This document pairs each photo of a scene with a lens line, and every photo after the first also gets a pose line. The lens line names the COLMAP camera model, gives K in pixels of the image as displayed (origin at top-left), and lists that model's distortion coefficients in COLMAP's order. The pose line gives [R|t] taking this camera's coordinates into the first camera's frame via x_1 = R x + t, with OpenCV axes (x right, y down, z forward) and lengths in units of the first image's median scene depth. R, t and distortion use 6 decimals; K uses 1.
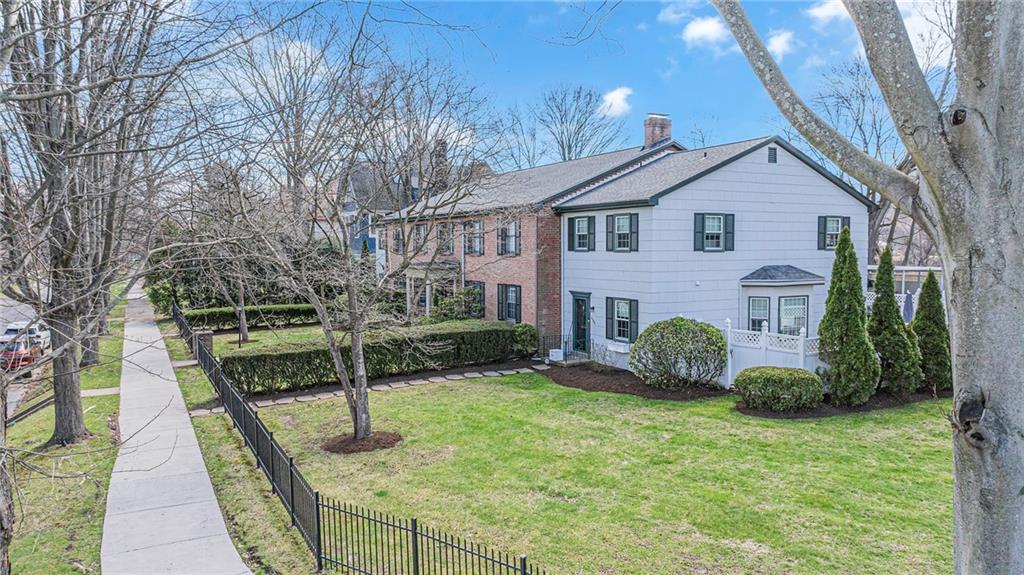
lens RADIAL K [[695.5, 0, 511.3], [0, 695.5, 287.3], [0, 0, 1]] dist [-0.031486, 0.005340]
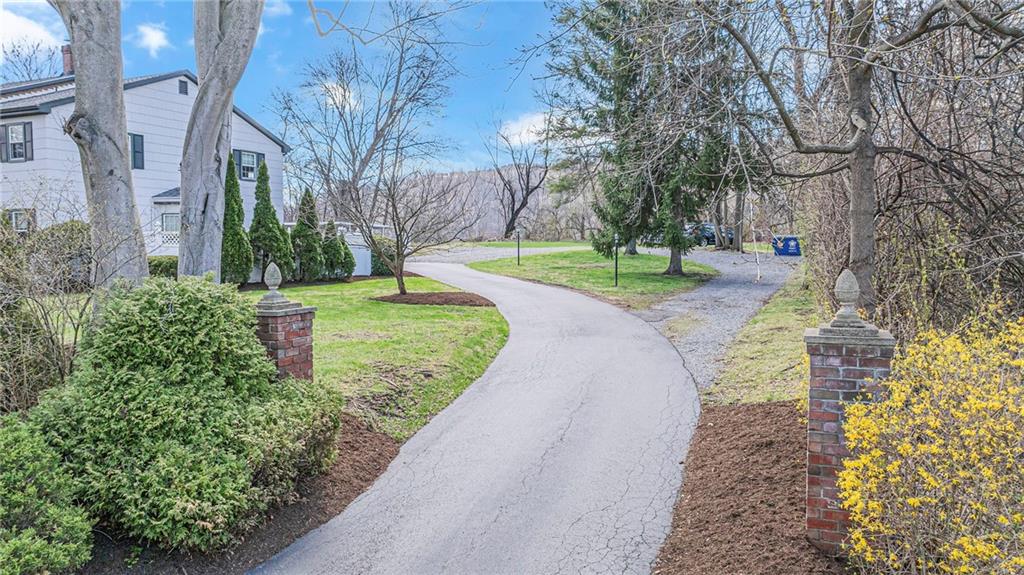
lens RADIAL K [[695.5, 0, 512.2], [0, 695.5, 288.0], [0, 0, 1]] dist [-0.031486, 0.005340]
pose [[0.794664, -0.032728, 0.606167, 0.124265], [0.031606, 0.999422, 0.012527, 0.140561], [-0.606226, 0.009204, 0.795239, -0.204578]]
